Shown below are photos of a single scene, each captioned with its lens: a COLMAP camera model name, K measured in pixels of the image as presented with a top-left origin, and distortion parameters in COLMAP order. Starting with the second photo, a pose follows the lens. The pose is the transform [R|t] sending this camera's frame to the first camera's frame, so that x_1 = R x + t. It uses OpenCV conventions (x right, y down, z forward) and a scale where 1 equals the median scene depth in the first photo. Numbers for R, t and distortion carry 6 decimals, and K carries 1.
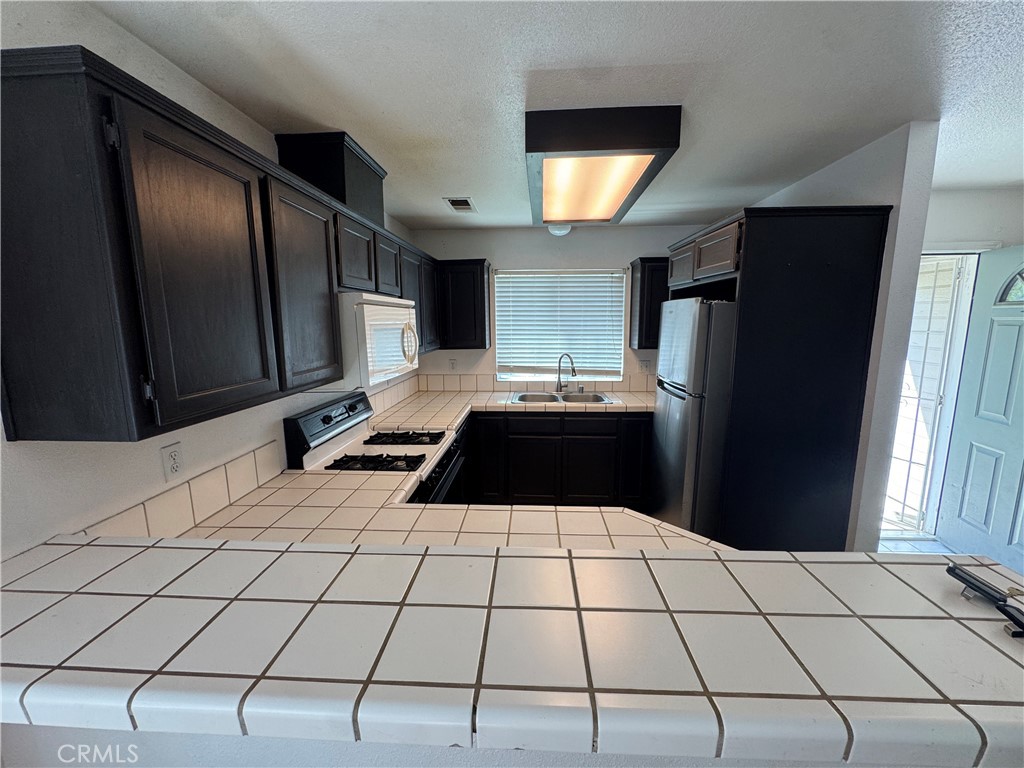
lens RADIAL K [[411.4, 0, 512.6], [0, 411.4, 383.7], [0, 0, 1]] dist [-0.002358, 0.000071]
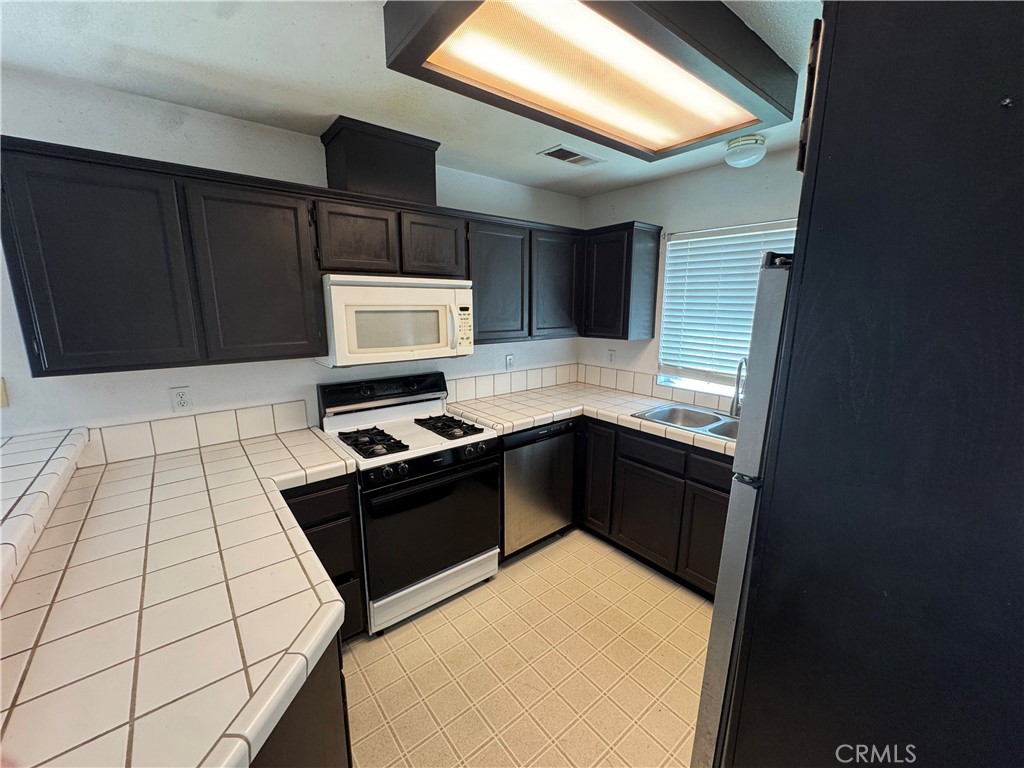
lens RADIAL K [[411.4, 0, 511.8], [0, 411.4, 385.1], [0, 0, 1]] dist [-0.002358, 0.000071]
pose [[0.671959, 0.153040, -0.724604, 0.344843], [-0.119438, 0.988002, 0.097910, -0.048390], [0.730894, 0.020754, 0.682175, 0.299458]]
